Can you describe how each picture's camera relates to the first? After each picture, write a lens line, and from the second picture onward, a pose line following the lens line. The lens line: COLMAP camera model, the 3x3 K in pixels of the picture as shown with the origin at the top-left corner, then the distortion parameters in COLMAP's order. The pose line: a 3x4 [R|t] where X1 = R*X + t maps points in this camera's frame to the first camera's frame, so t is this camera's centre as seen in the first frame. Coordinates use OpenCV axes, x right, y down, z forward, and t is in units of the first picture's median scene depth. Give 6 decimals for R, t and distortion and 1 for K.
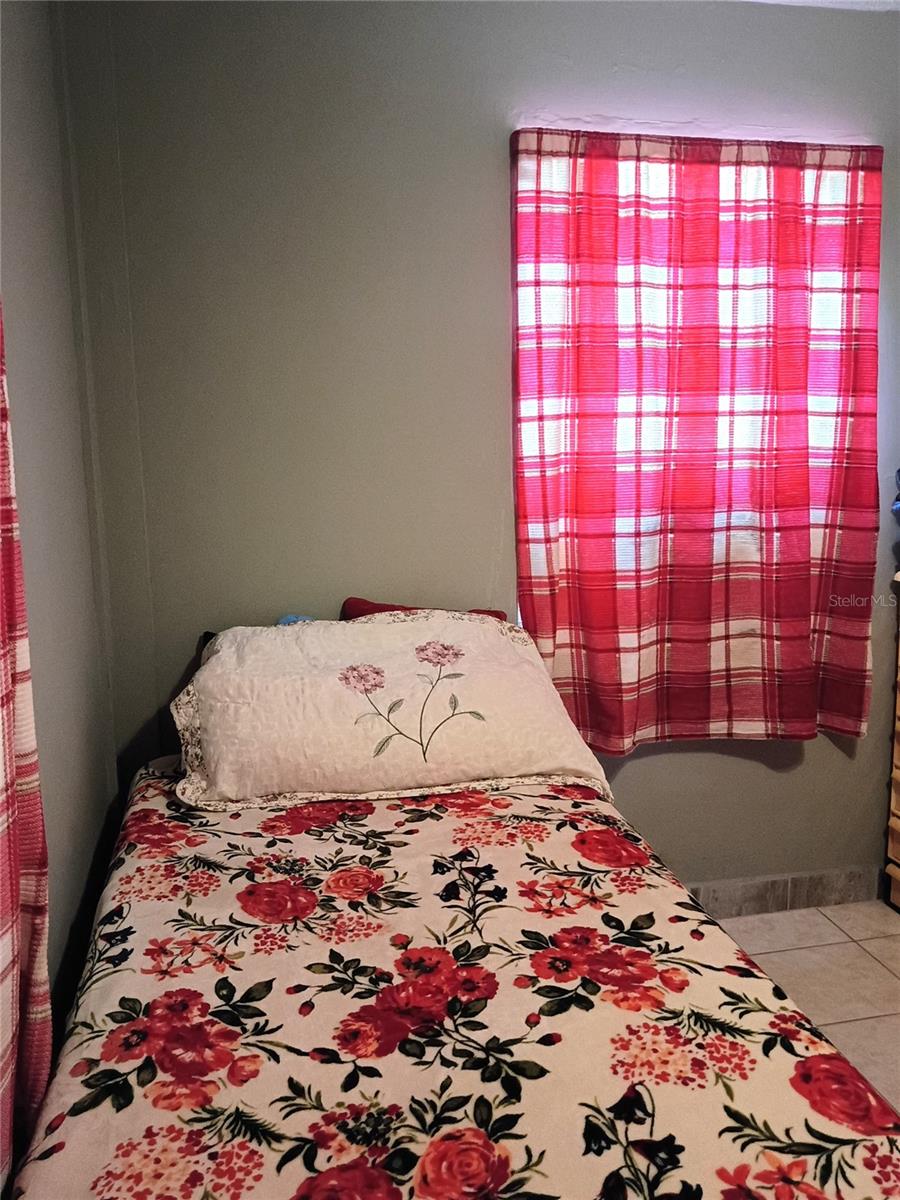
lens RADIAL K [[988.7, 0, 451.4], [0, 988.7, 600.5], [0, 0, 1]] dist [0.037368, -0.085613]
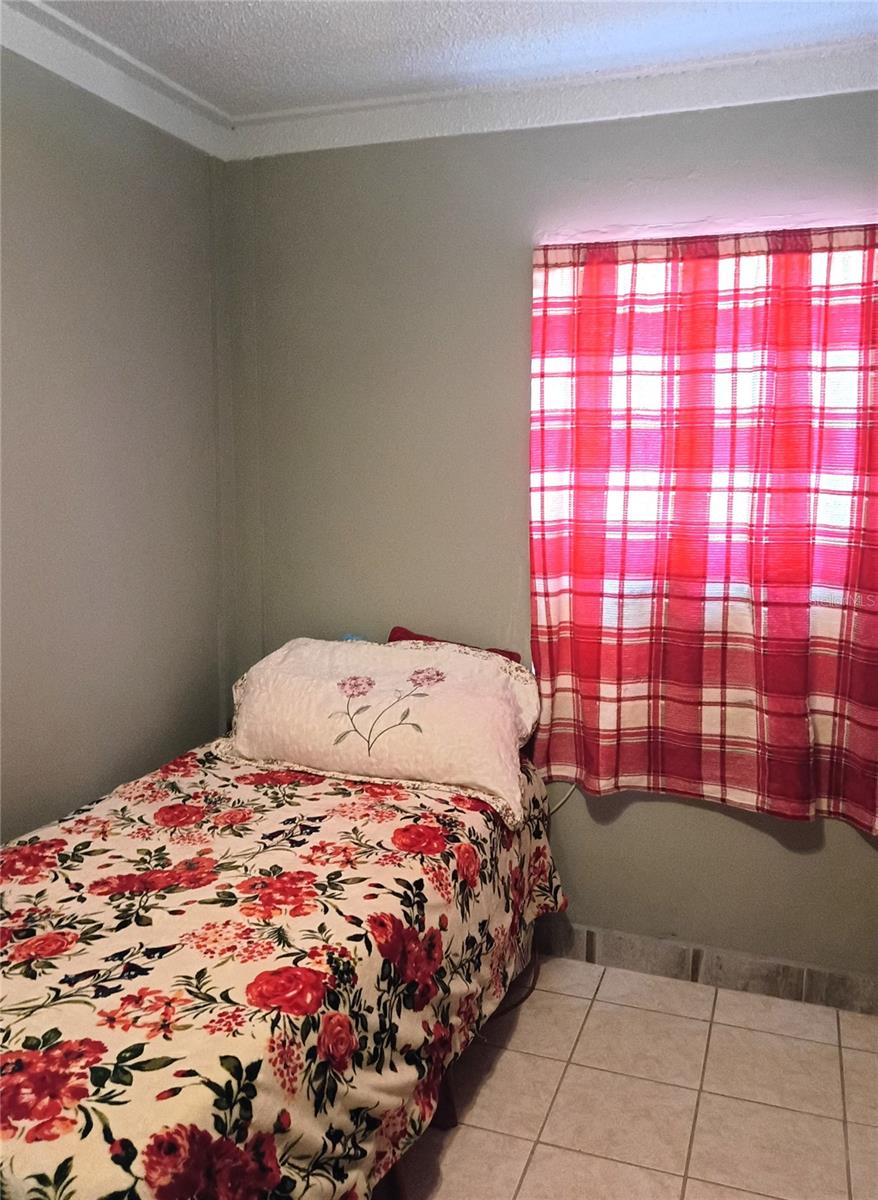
lens RADIAL K [[1009.2, 0, 440.4], [0, 1009.2, 608.5], [0, 0, 1]] dist [0.029720, -0.039300]
pose [[0.845760, 0.092439, -0.525496, 0.616420], [-0.114961, 0.993317, -0.010292, -0.018657], [0.521032, 0.069116, 0.850734, -0.057524]]
